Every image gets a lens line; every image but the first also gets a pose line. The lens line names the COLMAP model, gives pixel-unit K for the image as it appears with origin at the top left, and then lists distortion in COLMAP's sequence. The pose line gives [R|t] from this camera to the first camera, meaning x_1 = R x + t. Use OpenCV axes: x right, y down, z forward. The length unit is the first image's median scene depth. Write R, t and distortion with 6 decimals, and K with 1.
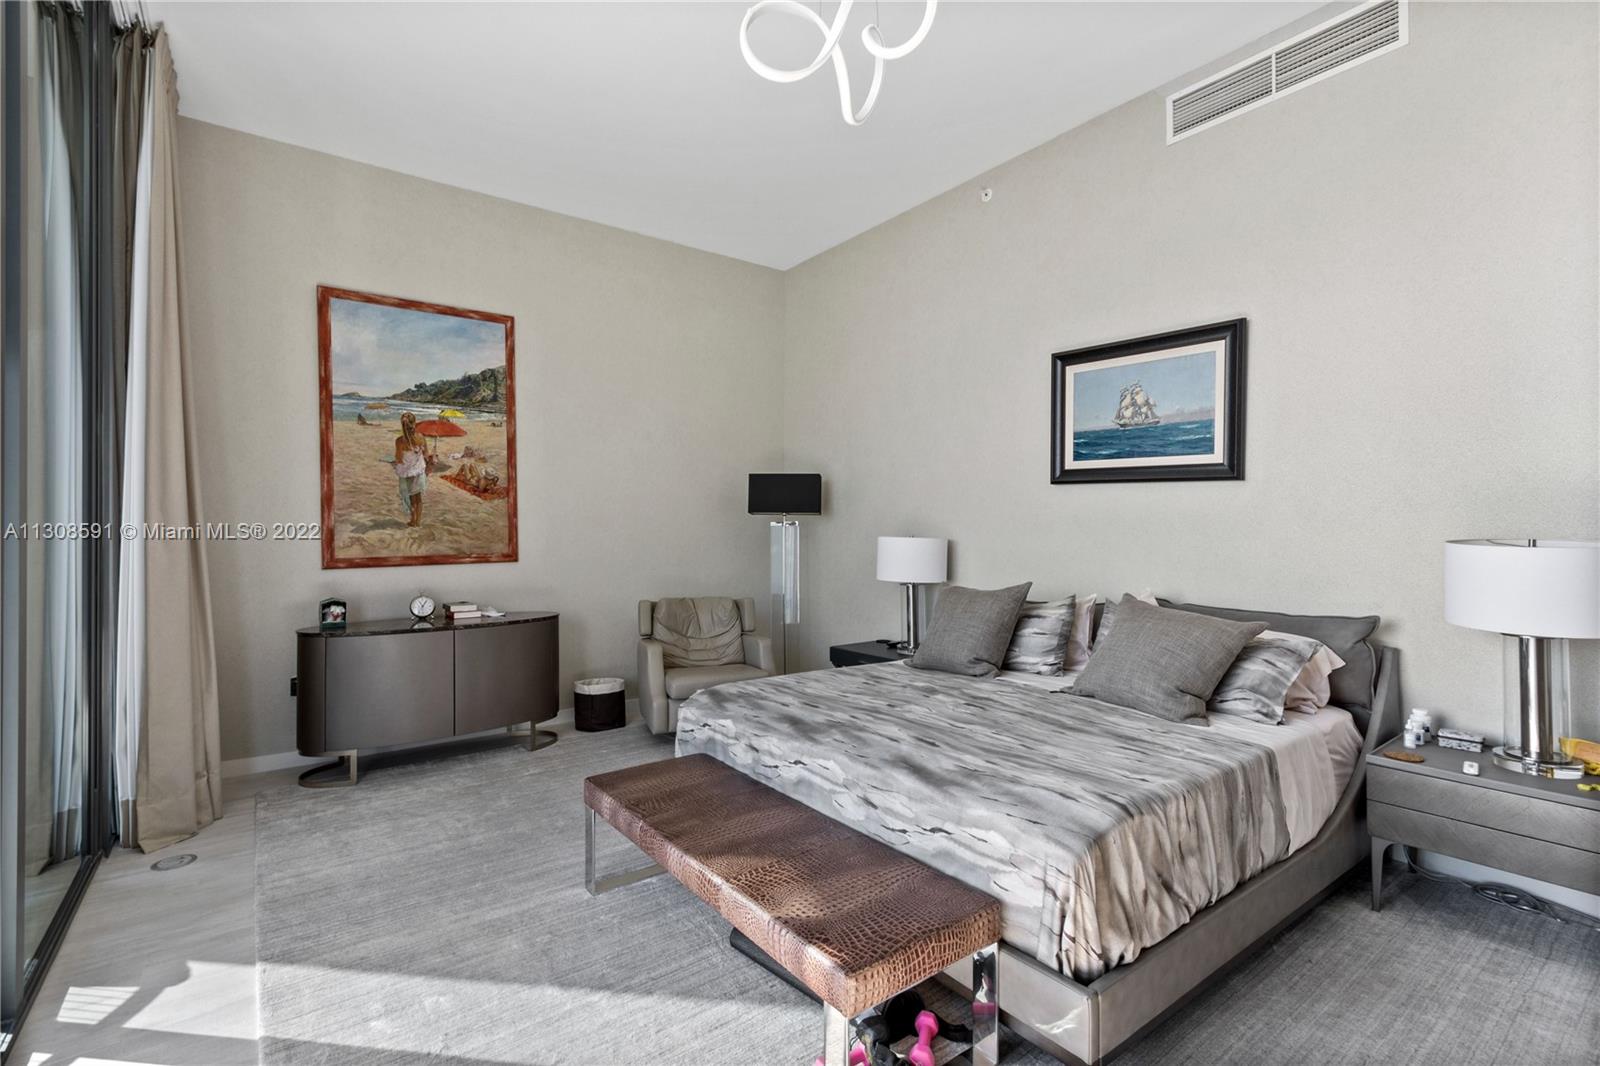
lens RADIAL K [[730.1, 0, 790.9], [0, 730.1, 514.1], [0, 0, 1]] dist [0.005113, 0.000534]
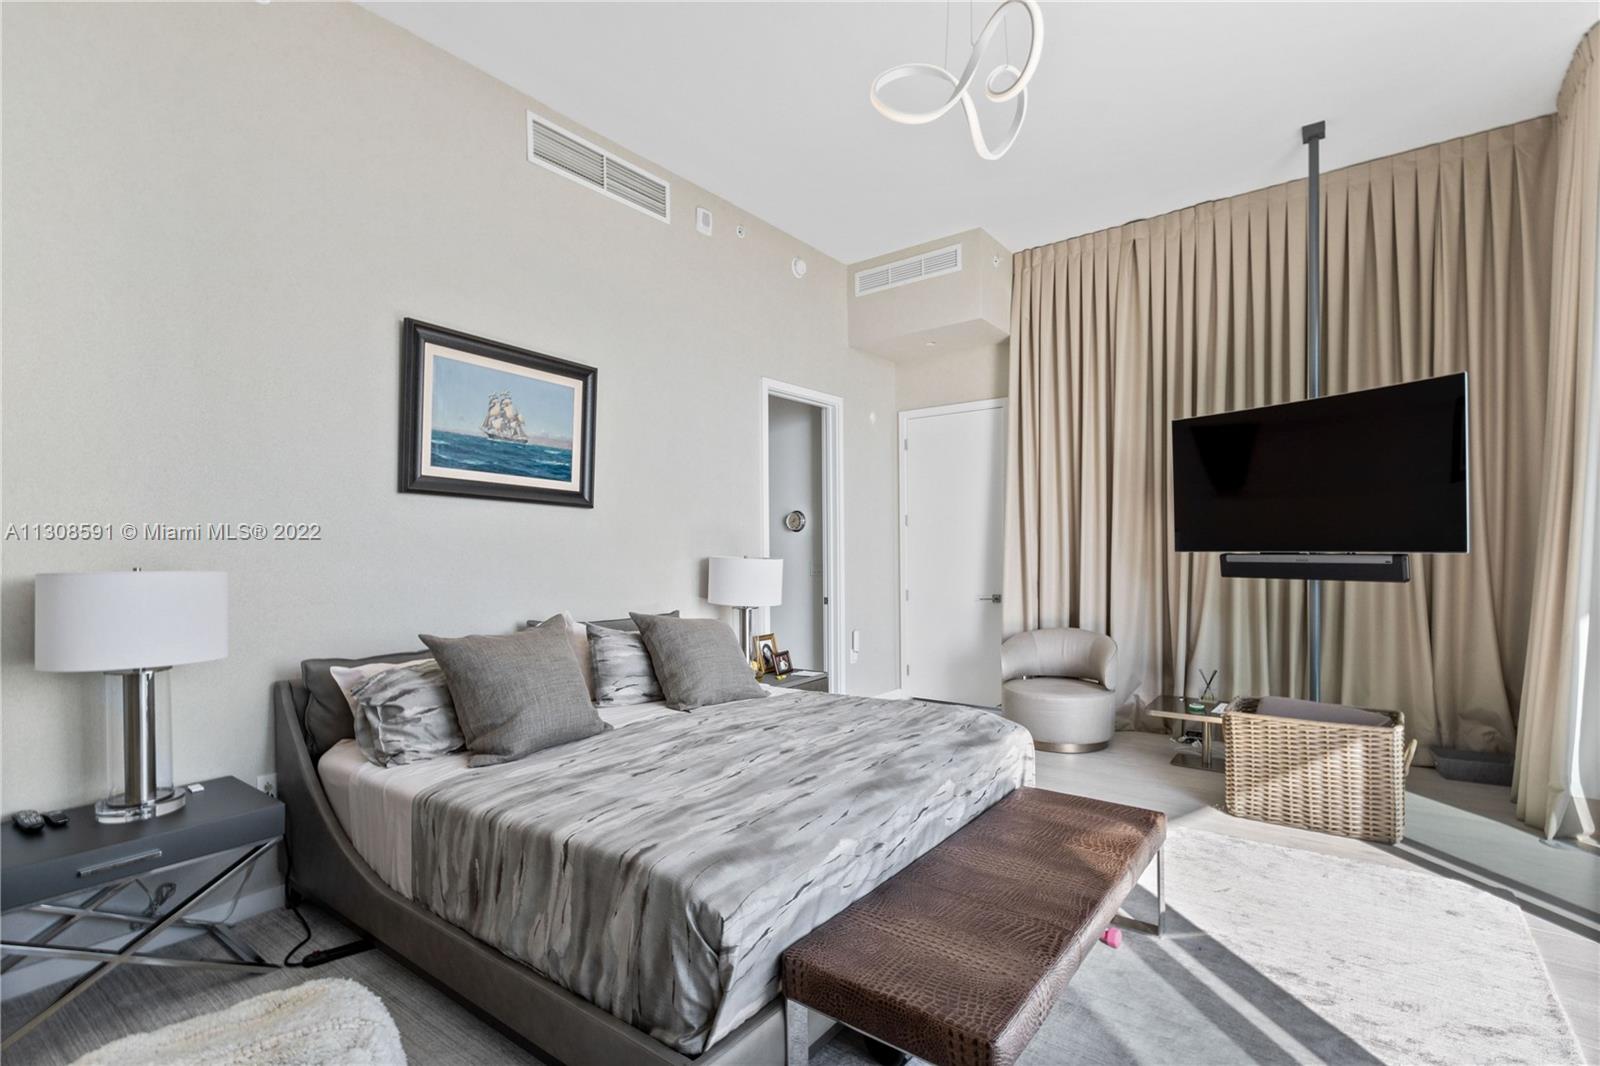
lens RADIAL K [[708.3, 0, 800.0], [0, 708.3, 533.0], [0, 0, 1]] dist [0.006457, -0.000748]
pose [[-0.307721, 0.008589, 0.951438, -0.430976], [-0.017712, 0.999734, -0.014754, 0.002671], [-0.951312, -0.021392, -0.307487, 0.810467]]
